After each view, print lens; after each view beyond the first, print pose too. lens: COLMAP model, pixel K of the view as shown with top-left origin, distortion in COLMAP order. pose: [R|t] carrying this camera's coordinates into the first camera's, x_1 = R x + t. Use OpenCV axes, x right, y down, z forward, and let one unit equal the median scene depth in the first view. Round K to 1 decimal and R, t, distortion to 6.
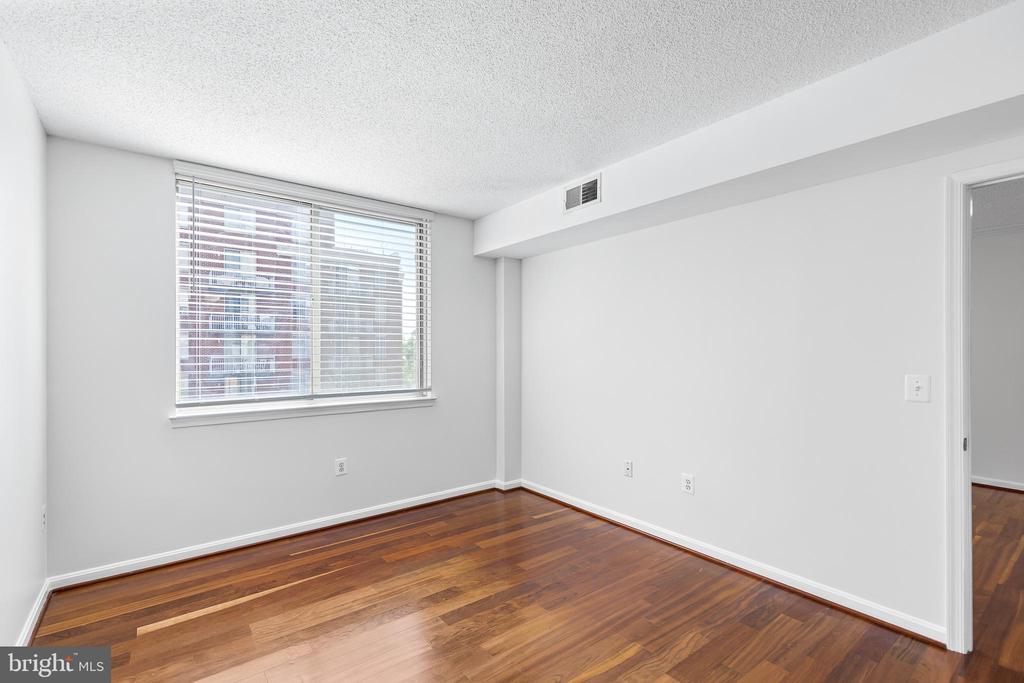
lens RADIAL K [[461.0, 0, 506.8], [0, 461.0, 347.7], [0, 0, 1]] dist [0.008894, -0.001191]
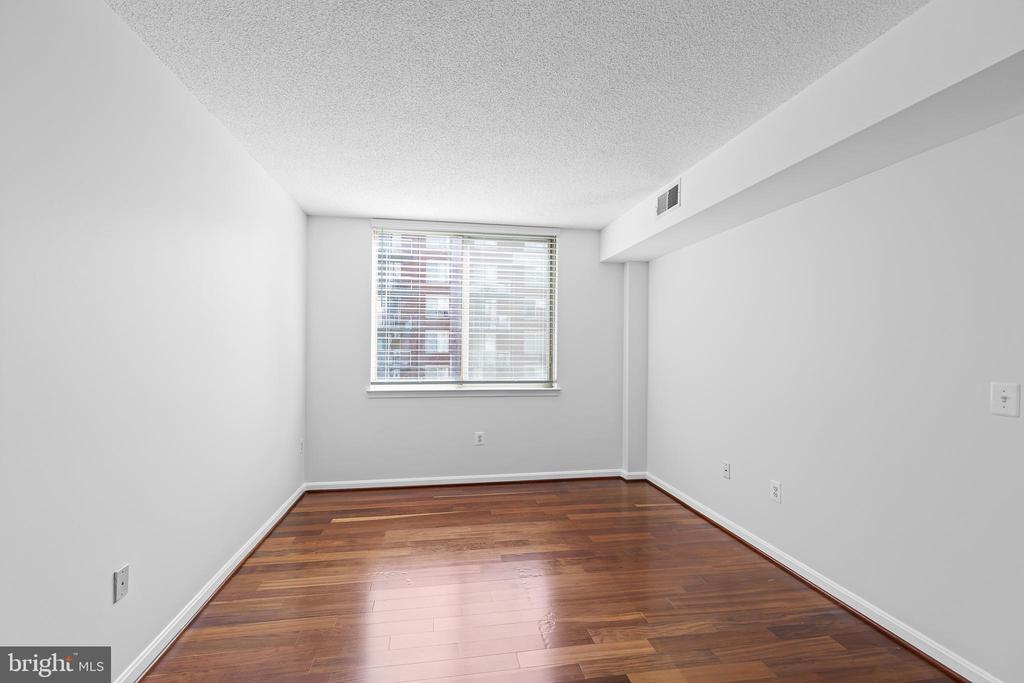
lens RADIAL K [[461.0, 0, 520.4], [0, 461.0, 339.5], [0, 0, 1]] dist [0.008894, -0.001191]
pose [[0.884800, -0.000054, -0.465972, 0.368994], [-0.005544, 0.999928, -0.010643, -0.002281], [0.465939, 0.012001, 0.884736, -0.084330]]
